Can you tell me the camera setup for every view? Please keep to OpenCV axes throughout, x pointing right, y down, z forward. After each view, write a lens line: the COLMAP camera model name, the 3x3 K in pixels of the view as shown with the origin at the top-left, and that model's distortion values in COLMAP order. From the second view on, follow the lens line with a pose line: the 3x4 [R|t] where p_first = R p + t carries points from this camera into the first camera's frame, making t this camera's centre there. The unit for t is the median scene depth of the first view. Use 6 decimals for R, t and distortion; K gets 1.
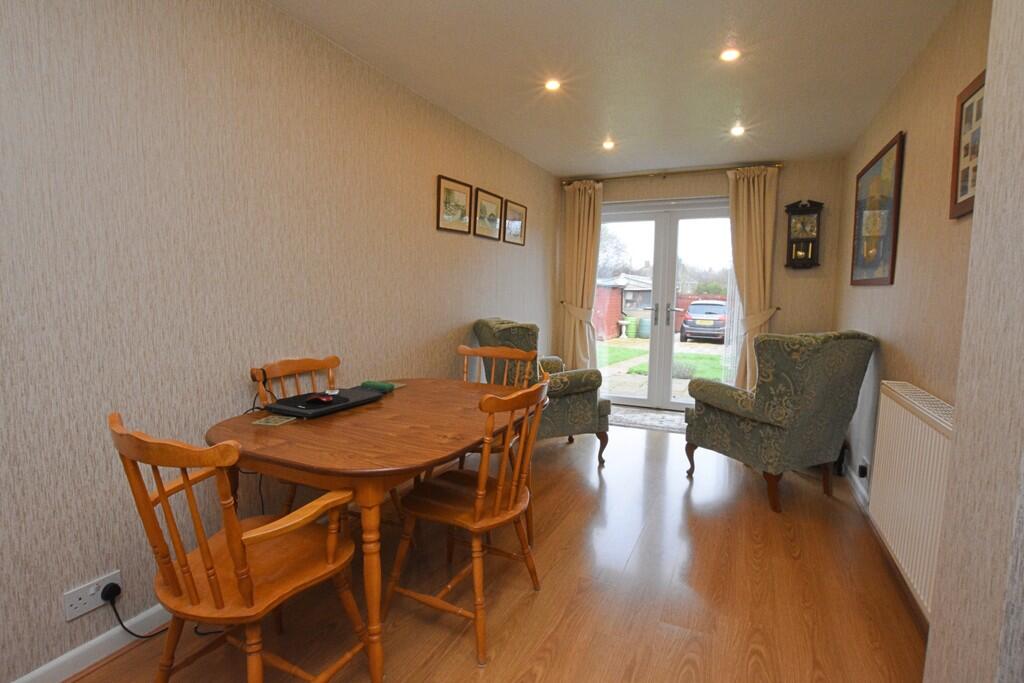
lens RADIAL K [[522.8, 0, 512.8], [0, 522.8, 344.9], [0, 0, 1]] dist [-0.026237, 0.001057]
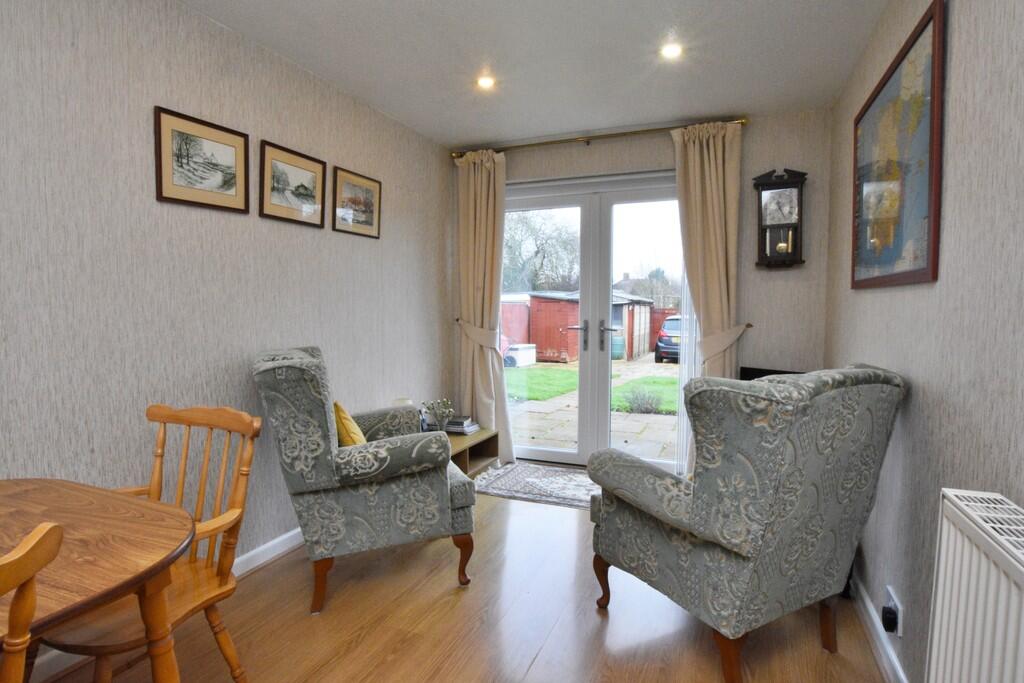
lens RADIAL K [[522.8, 0, 539.9], [0, 522.8, 342.7], [0, 0, 1]] dist [-0.026237, 0.001057]
pose [[0.998338, -0.015511, 0.055510, 0.195799], [0.017529, 0.999197, -0.036039, -0.026937], [-0.054906, 0.036952, 0.997808, 0.325084]]
